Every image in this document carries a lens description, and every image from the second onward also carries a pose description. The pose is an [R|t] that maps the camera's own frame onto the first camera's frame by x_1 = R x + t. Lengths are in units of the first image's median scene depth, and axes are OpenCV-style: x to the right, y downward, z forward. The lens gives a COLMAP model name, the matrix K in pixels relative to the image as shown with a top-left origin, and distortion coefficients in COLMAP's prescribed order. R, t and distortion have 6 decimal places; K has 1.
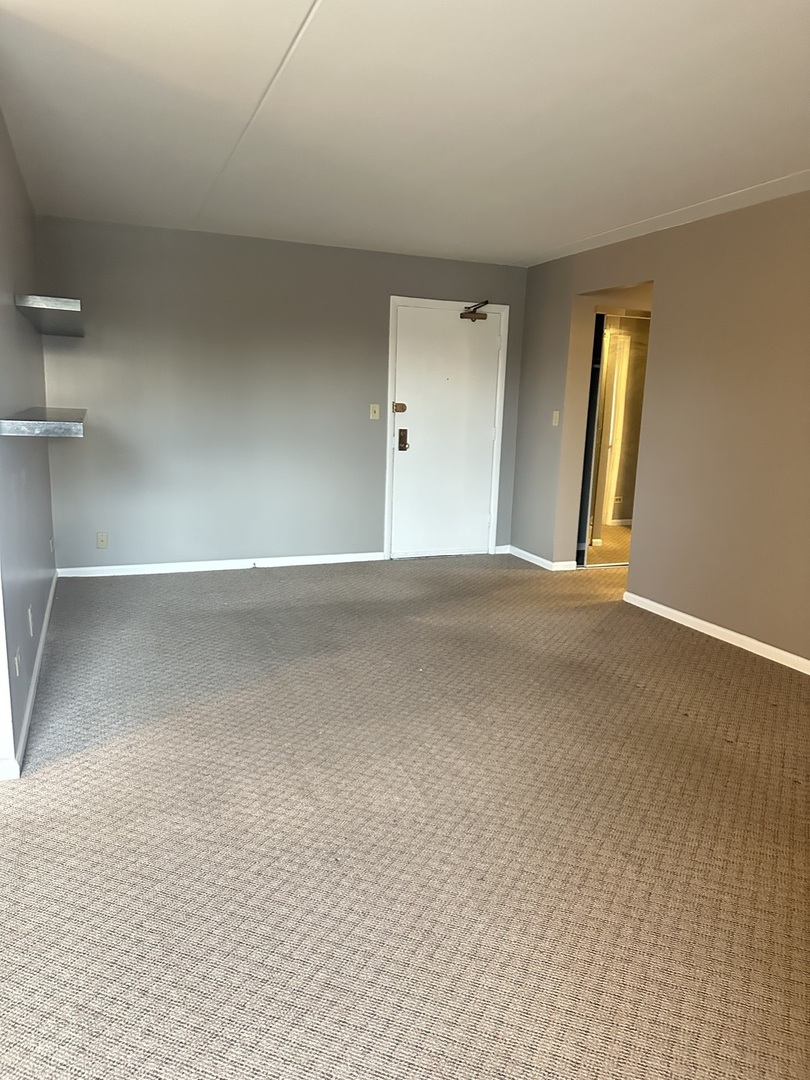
lens RADIAL K [[761.5, 0, 405.0], [0, 761.5, 540.0], [0, 0, 1]] dist [0.043267, -0.066795]
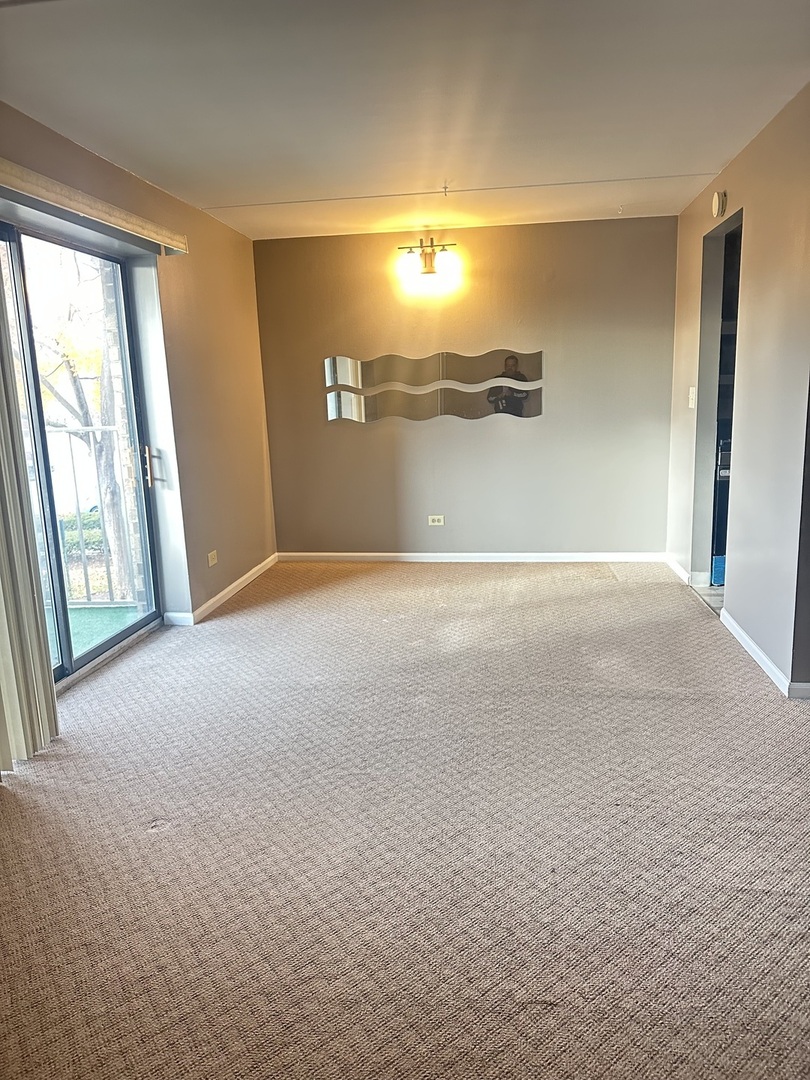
lens RADIAL K [[761.5, 0, 405.0], [0, 761.5, 540.0], [0, 0, 1]] dist [0.043267, -0.066795]
pose [[-0.494849, 0.154975, -0.855048, 0.824589], [-0.144279, 0.955659, 0.256710, -0.157932], [0.856918, 0.250399, -0.450547, 1.002769]]
